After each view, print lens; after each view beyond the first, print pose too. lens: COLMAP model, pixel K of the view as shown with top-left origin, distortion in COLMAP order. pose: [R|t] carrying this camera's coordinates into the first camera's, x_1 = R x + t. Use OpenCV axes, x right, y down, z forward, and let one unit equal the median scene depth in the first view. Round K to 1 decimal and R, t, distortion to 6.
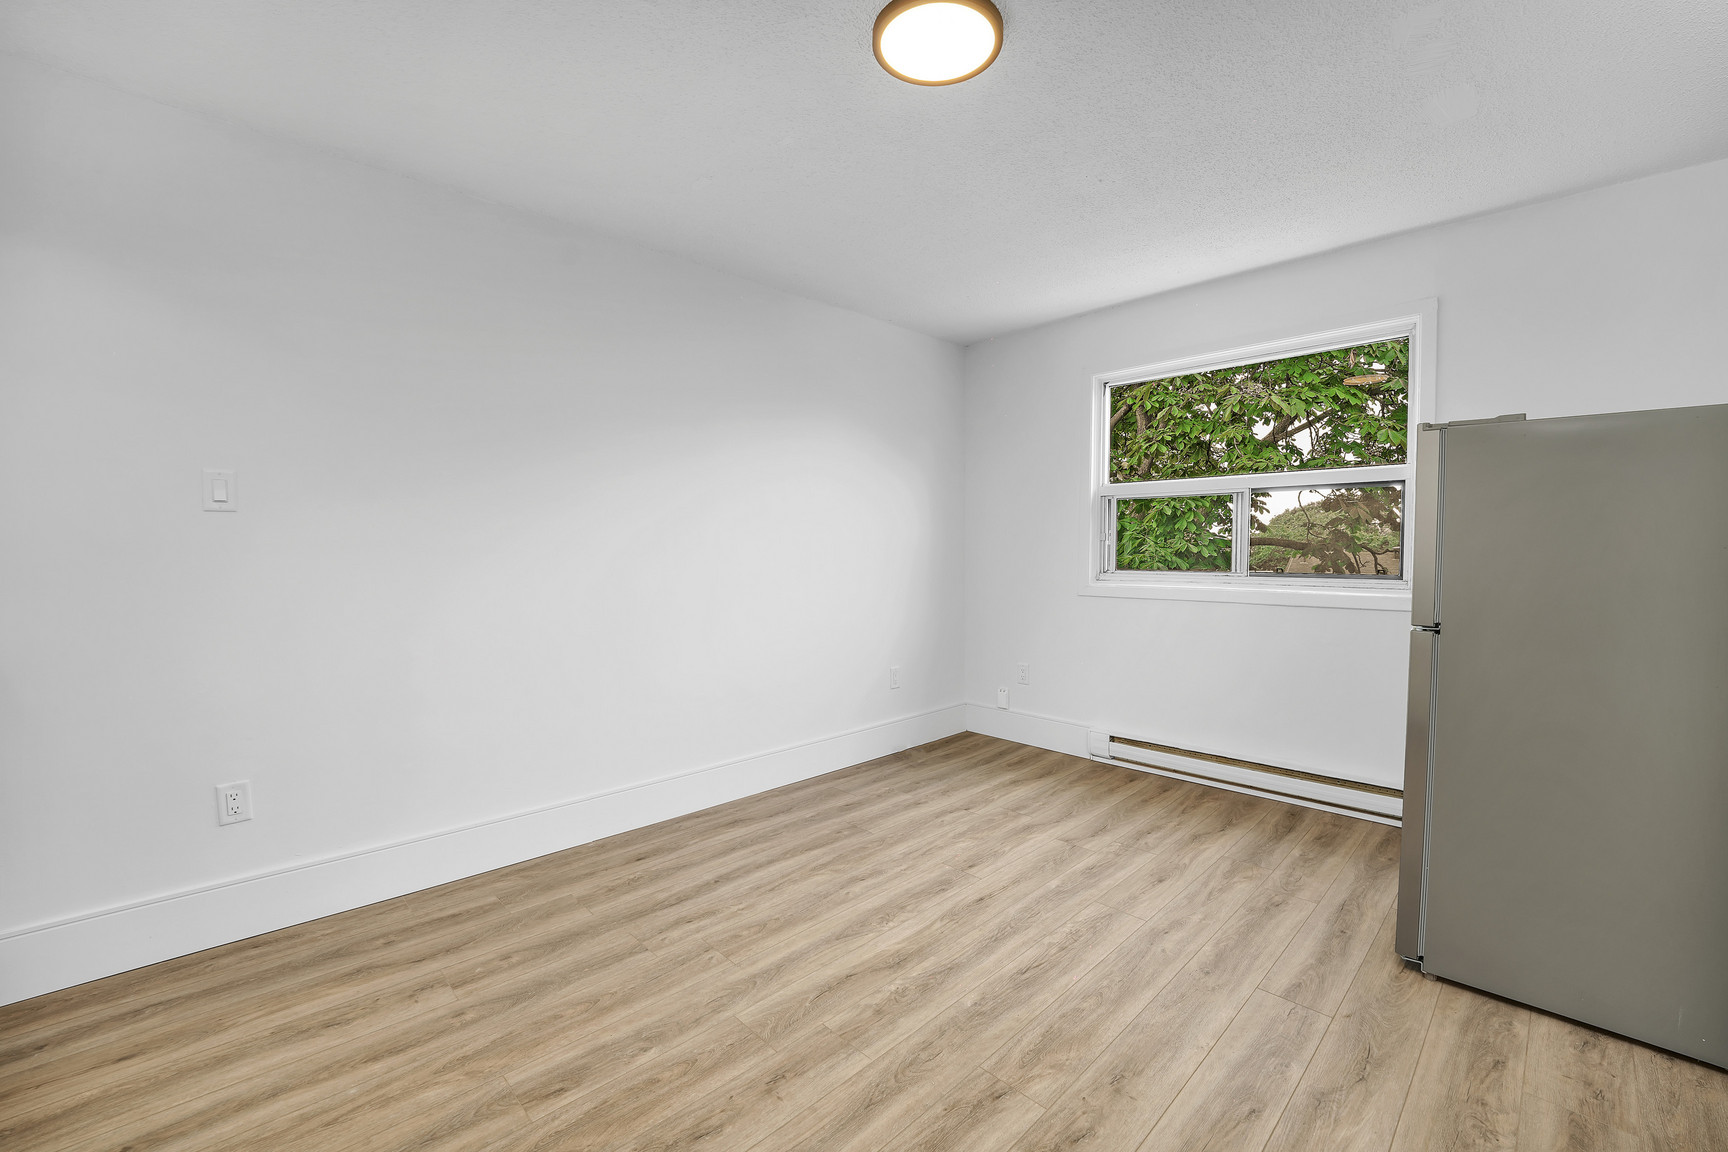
lens RADIAL K [[720.7, 0, 864.0], [0, 720.7, 576.0], [0, 0, 1]] dist [-0.036834, 0.006728]
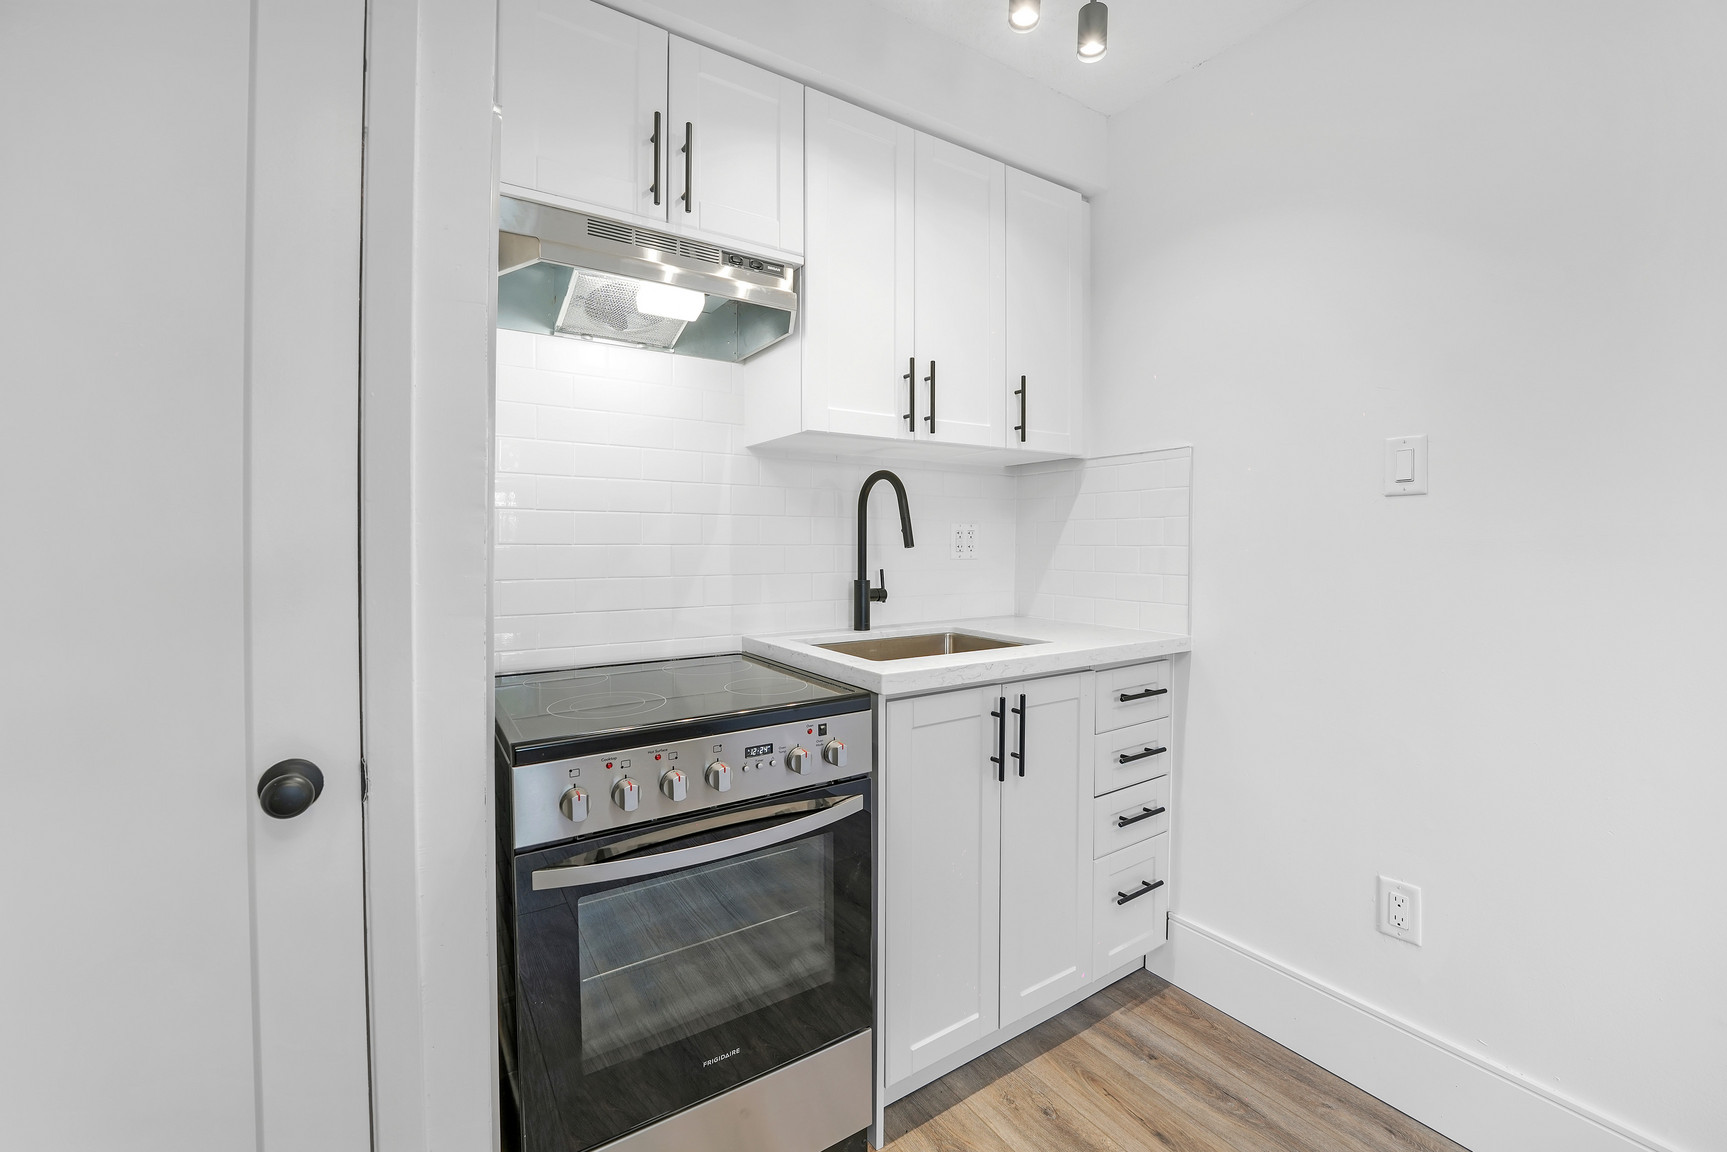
lens RADIAL K [[704.9, 0, 860.9], [0, 704.9, 555.1], [0, 0, 1]] dist [-0.028503, 0.000251]
pose [[-0.183179, 0.011884, -0.983008, -0.141101], [-0.039712, 0.999021, 0.019477, -0.025491], [0.982277, 0.042605, -0.182527, 0.637259]]
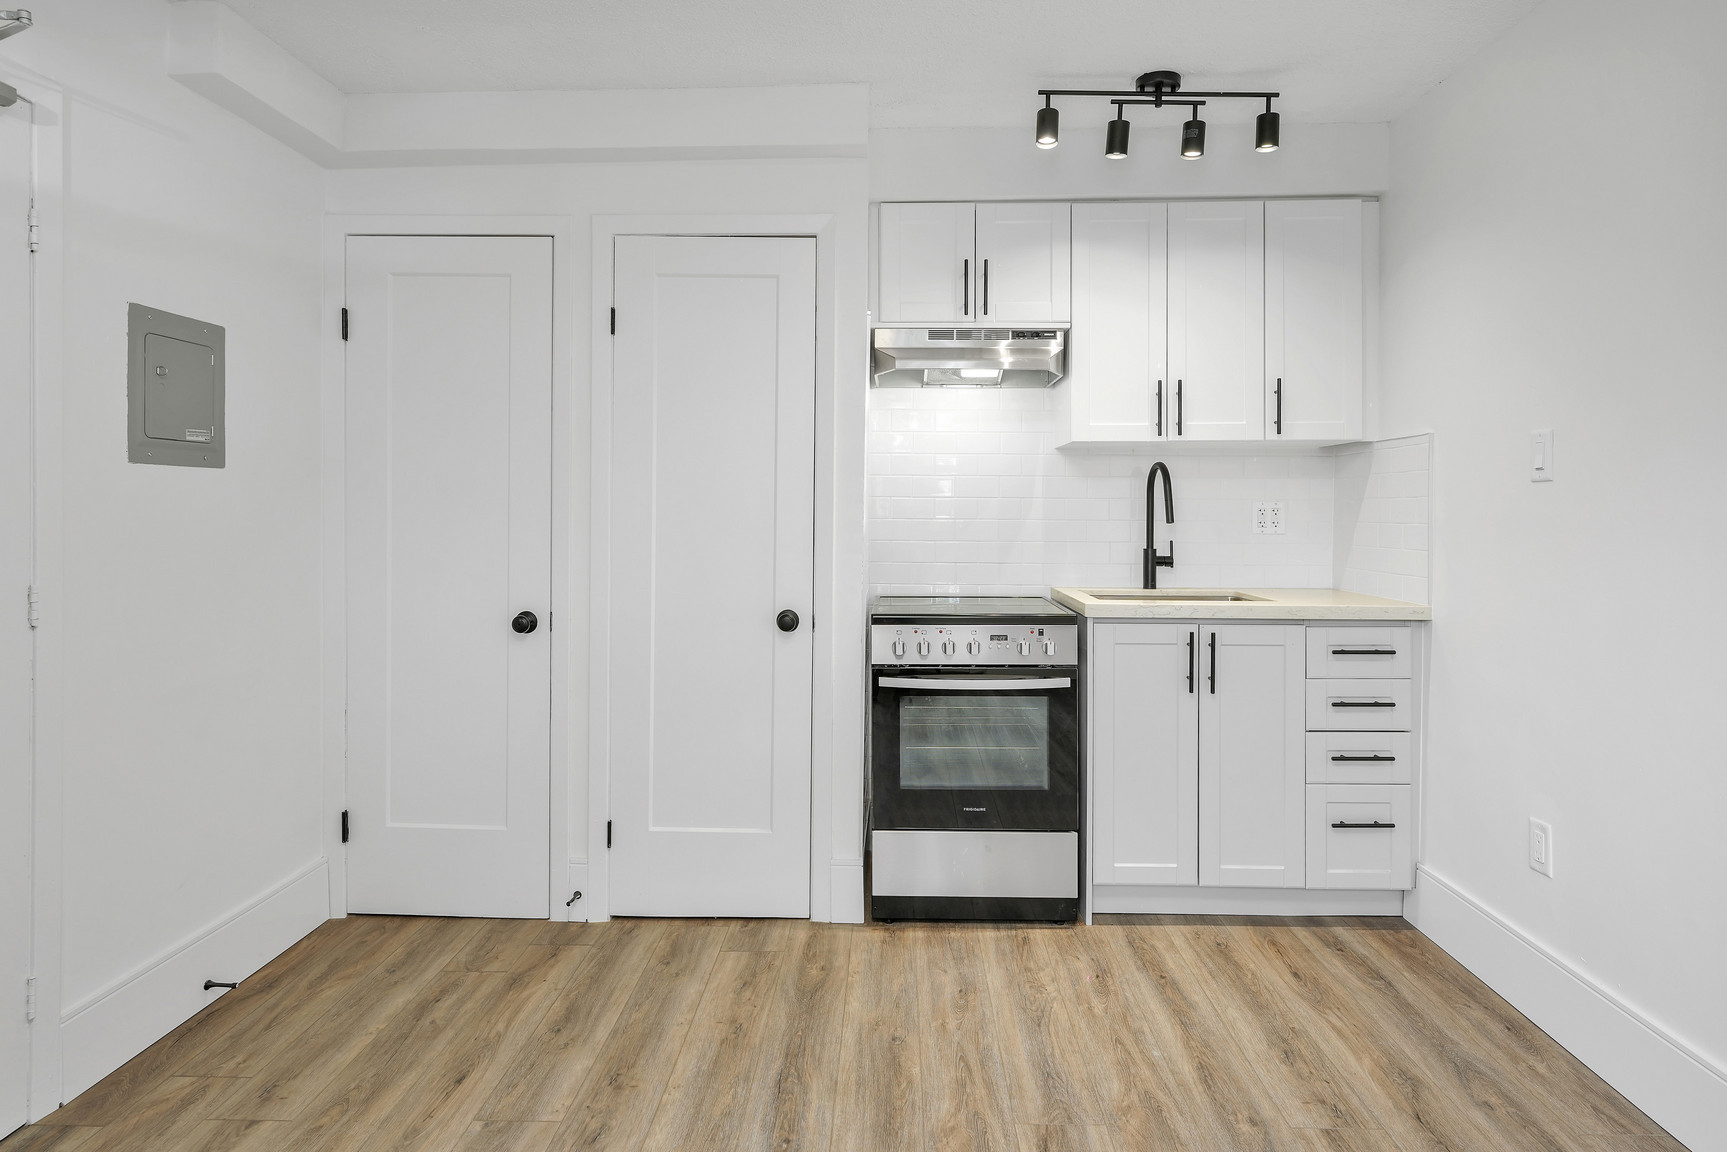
lens RADIAL K [[958.9, 0, 862.8], [0, 958.9, 517.4], [0, 0, 1]] dist [-0.000875, -0.000597]
pose [[-0.714767, -0.003903, -0.699351, 0.452364], [-0.034534, 0.998962, 0.029720, -0.060749], [0.698509, 0.045395, -0.714160, 1.341012]]
